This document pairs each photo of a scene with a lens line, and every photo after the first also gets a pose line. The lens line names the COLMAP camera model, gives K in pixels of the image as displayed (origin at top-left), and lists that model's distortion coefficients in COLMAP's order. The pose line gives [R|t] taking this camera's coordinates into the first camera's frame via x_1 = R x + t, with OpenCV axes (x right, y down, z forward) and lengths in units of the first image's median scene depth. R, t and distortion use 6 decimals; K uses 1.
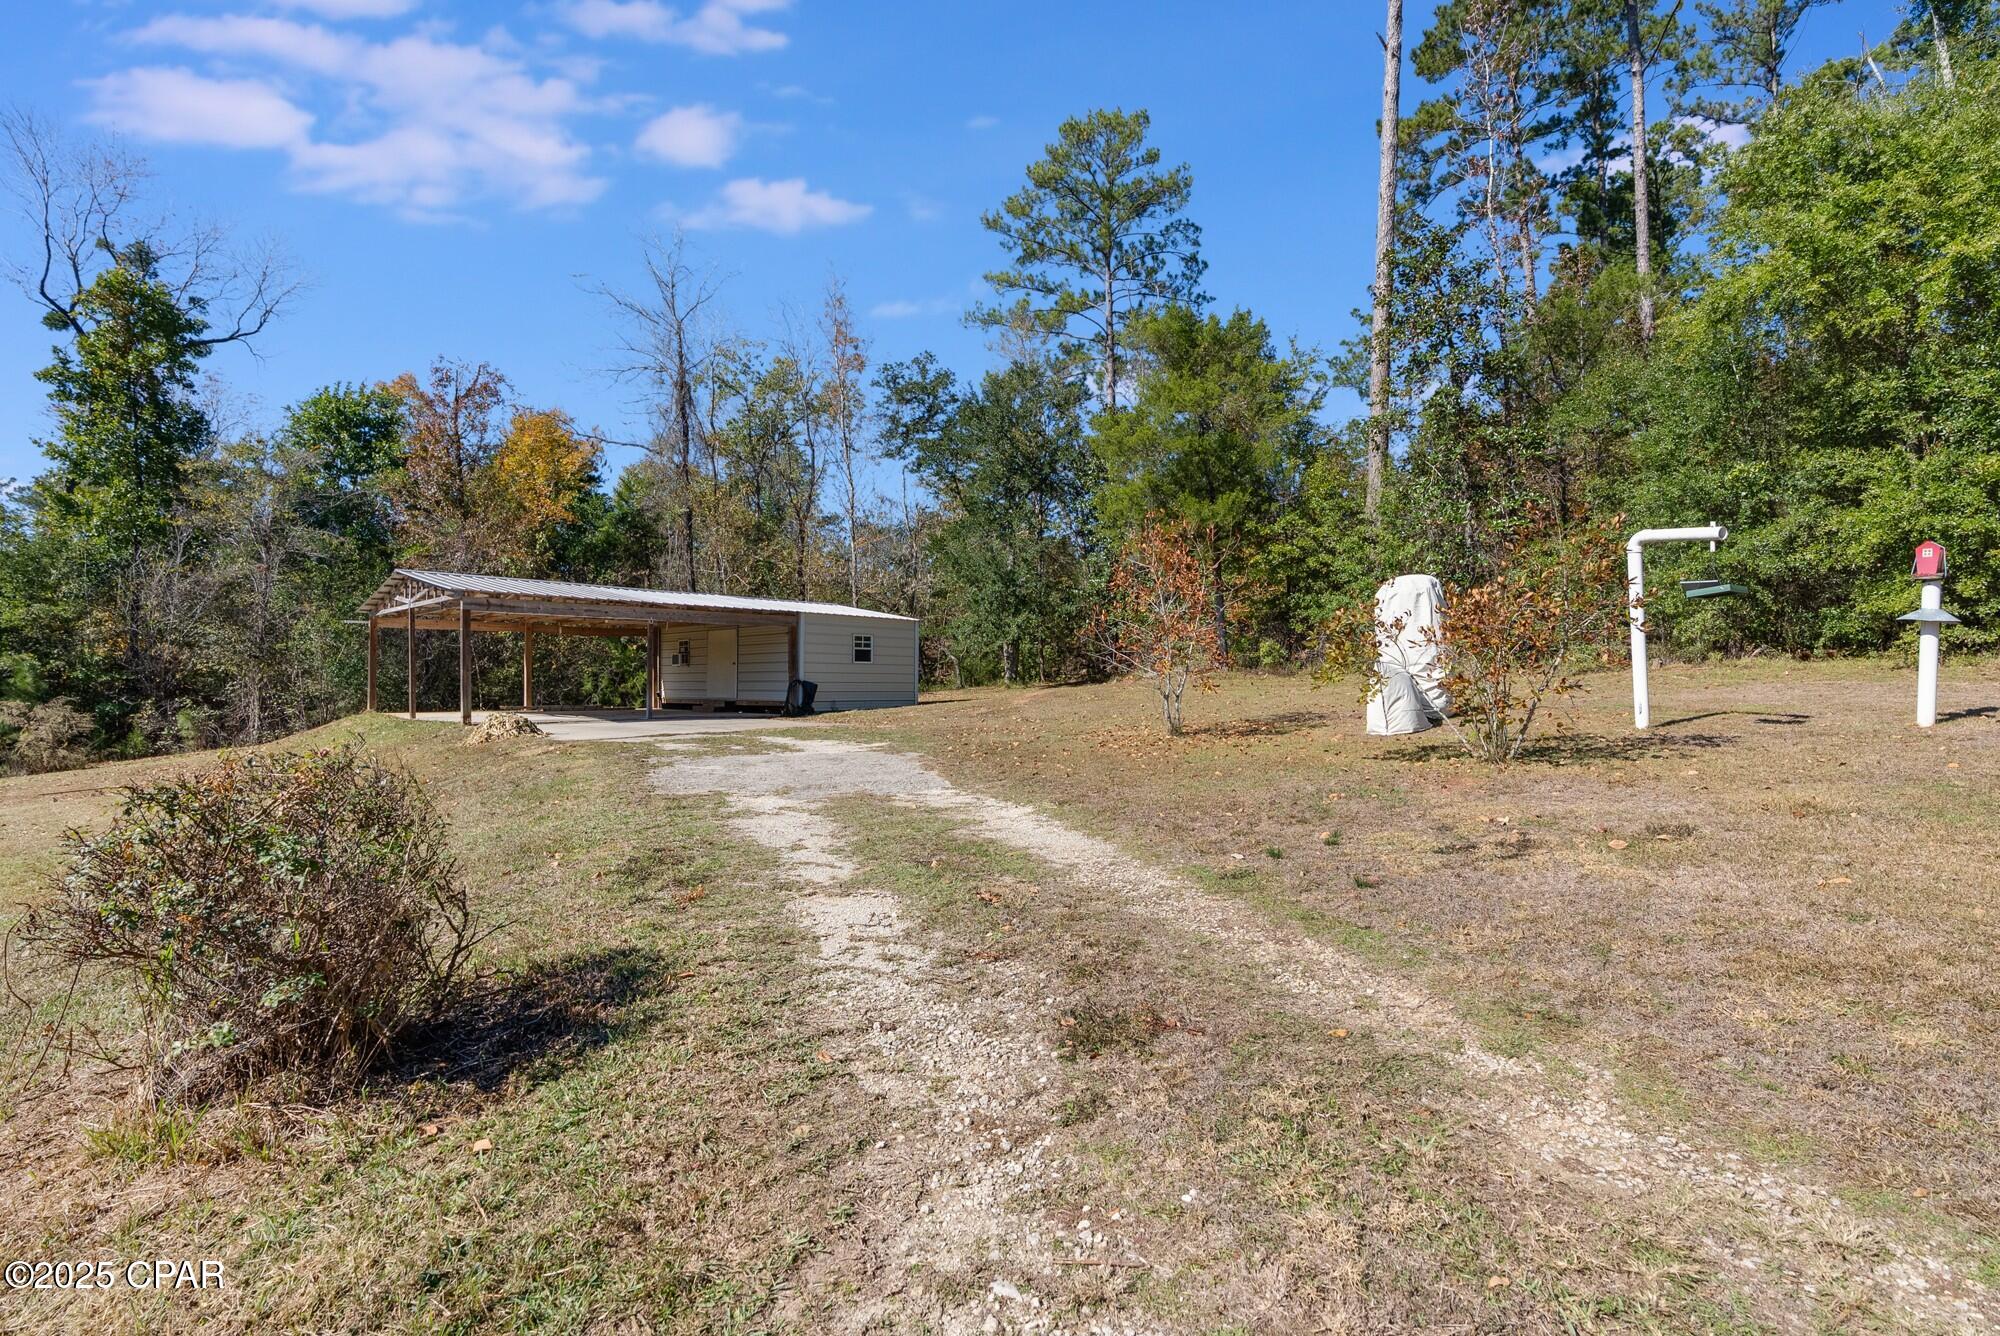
lens RADIAL K [[909.4, 0, 999.0], [0, 909.4, 671.1], [0, 0, 1]] dist [-0.006851, 0.002767]
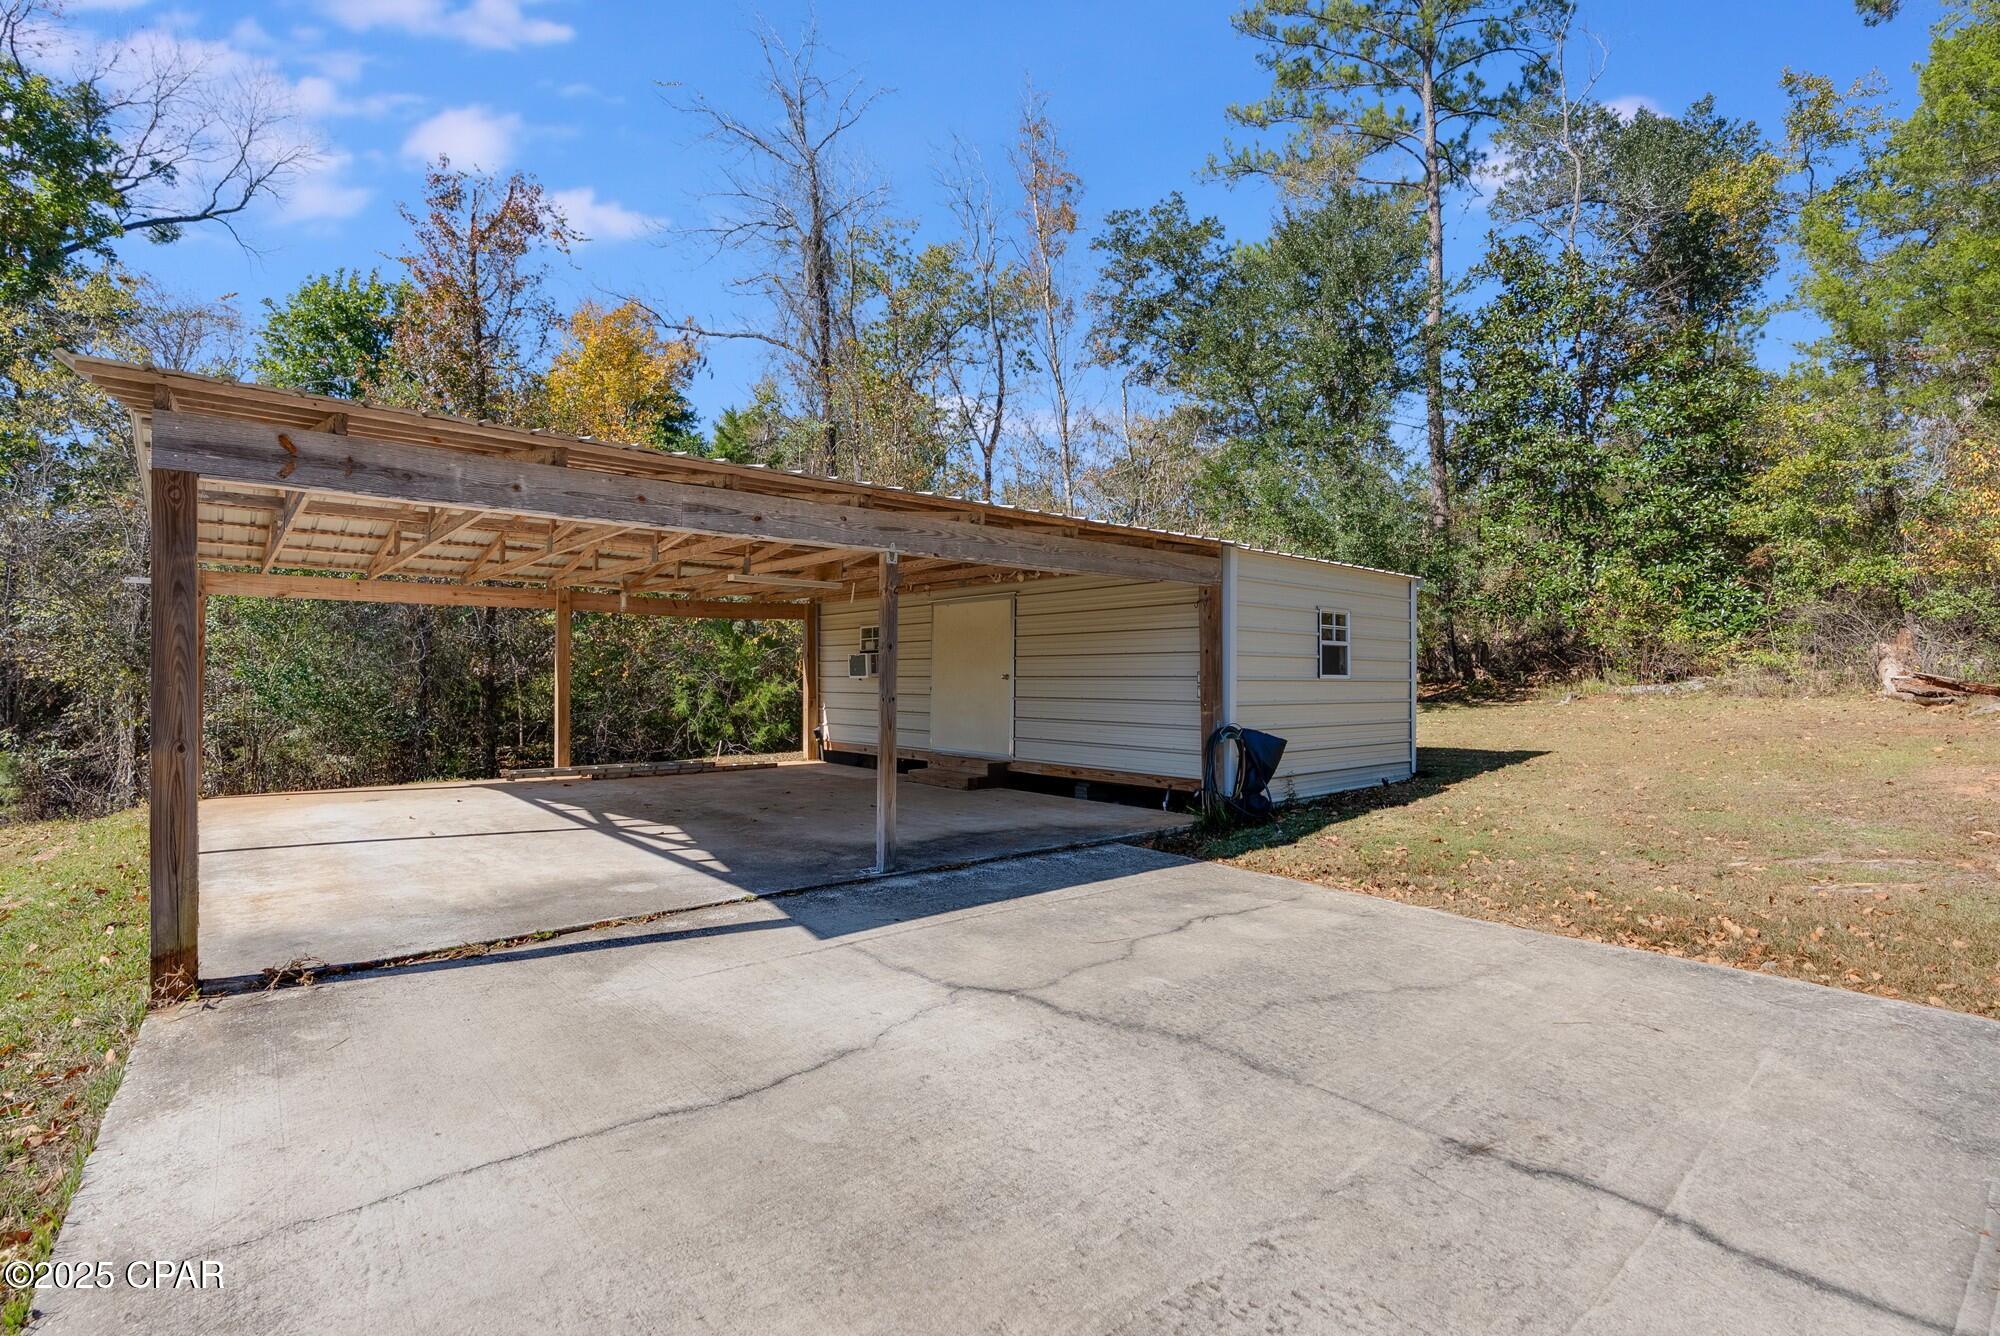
lens RADIAL K [[909.4, 0, 1001.9], [0, 909.4, 673.4], [0, 0, 1]] dist [-0.006851, 0.002767]
pose [[0.996738, 0.003237, -0.080646, -0.272499], [-0.002566, 0.999961, 0.008419, -0.014167], [0.080670, -0.008185, 0.996707, 0.591240]]
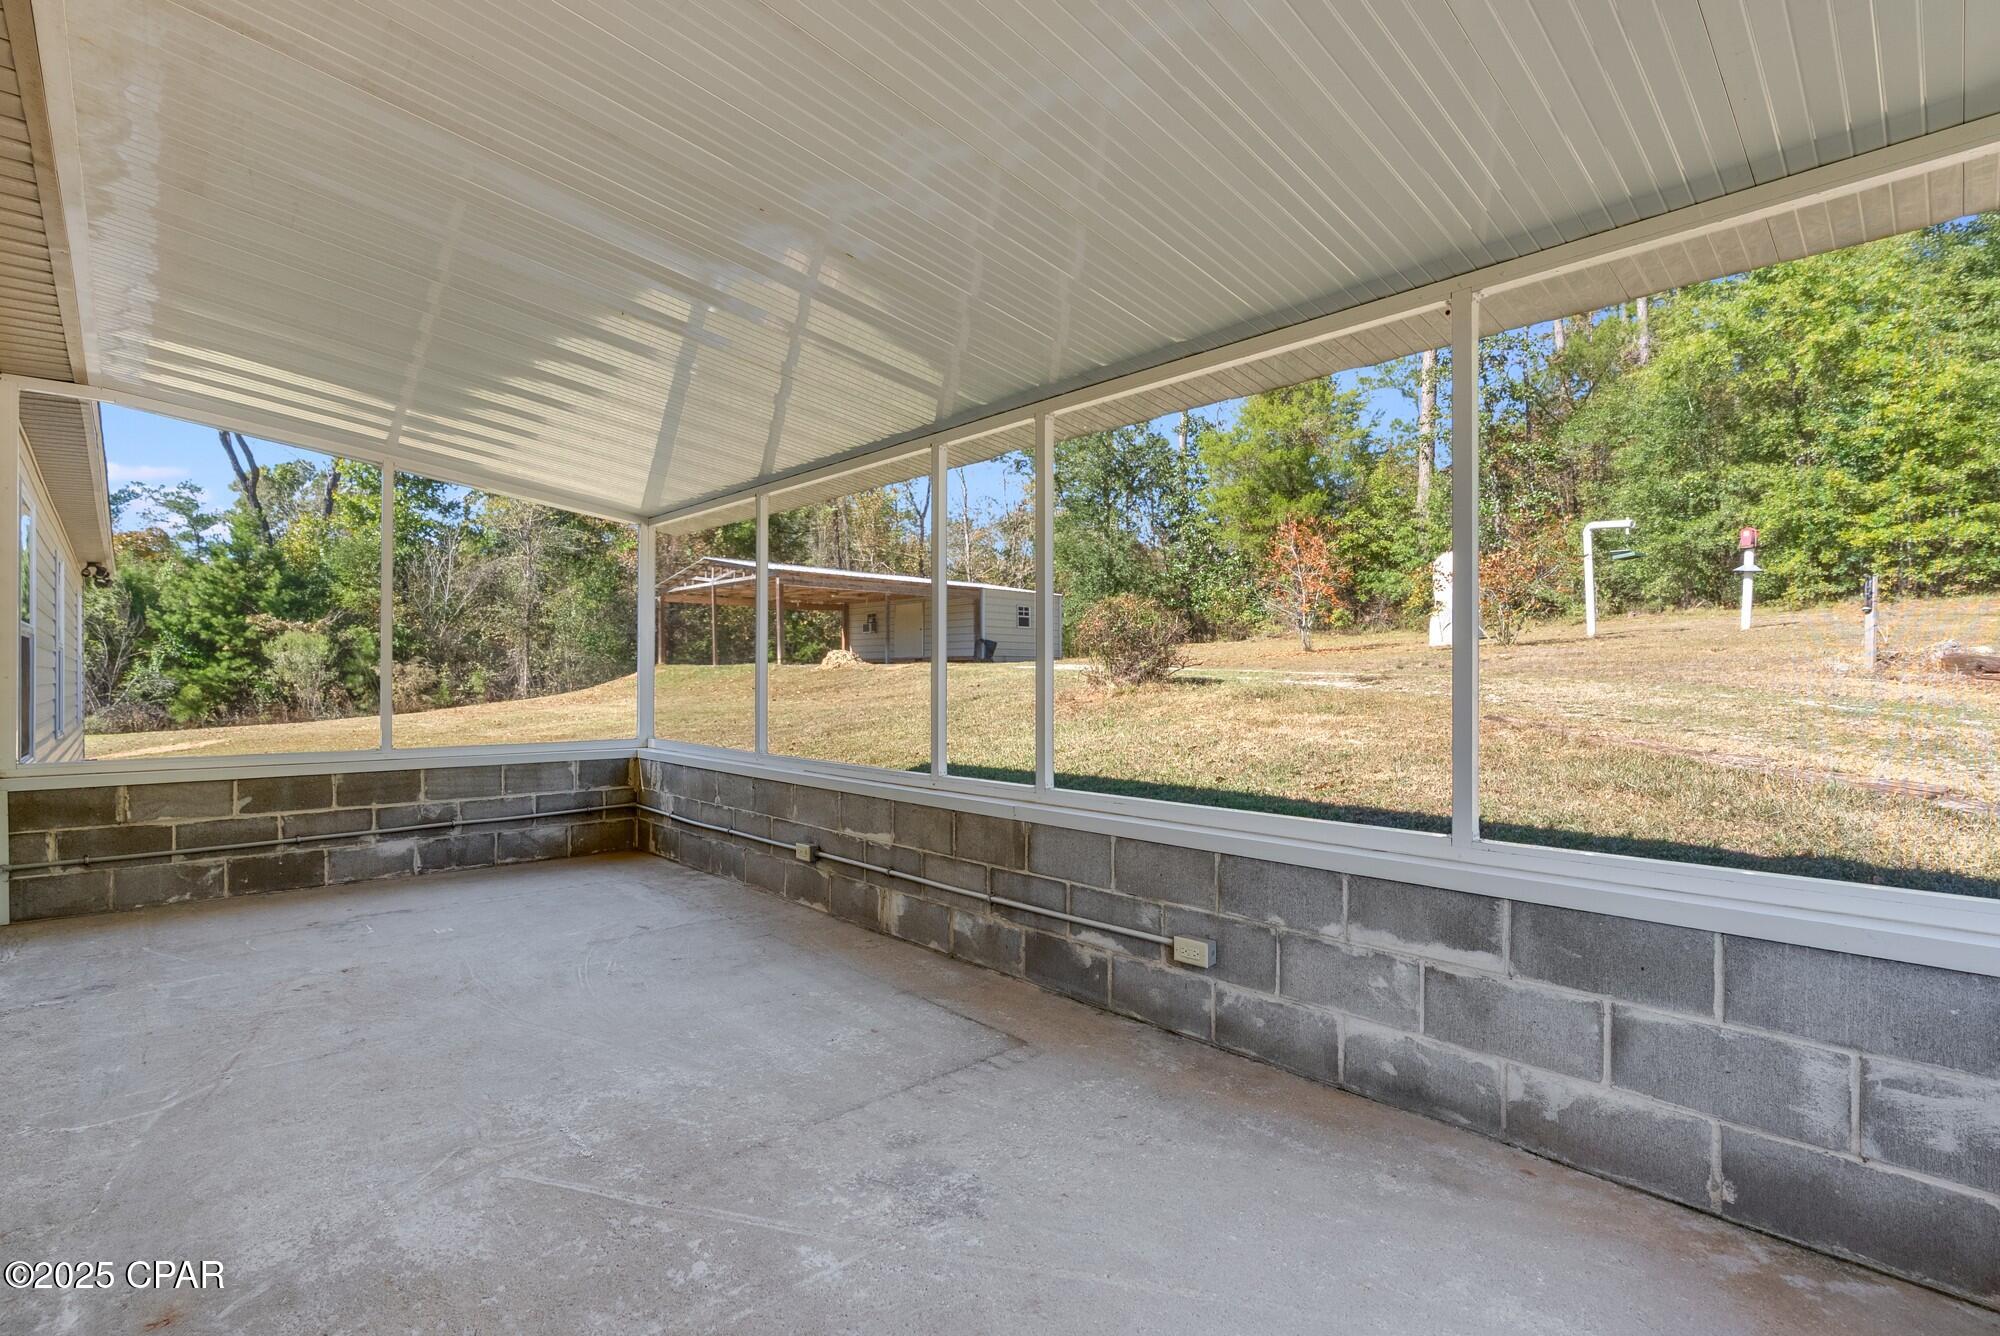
lens RADIAL K [[909.4, 0, 992.0], [0, 909.4, 675.1], [0, 0, 1]] dist [-0.006851, 0.002767]
pose [[0.999234, -0.003615, -0.038954, -0.147806], [0.004100, 0.999915, 0.012374, 0.044118], [0.038906, -0.012524, 0.999164, -0.310623]]
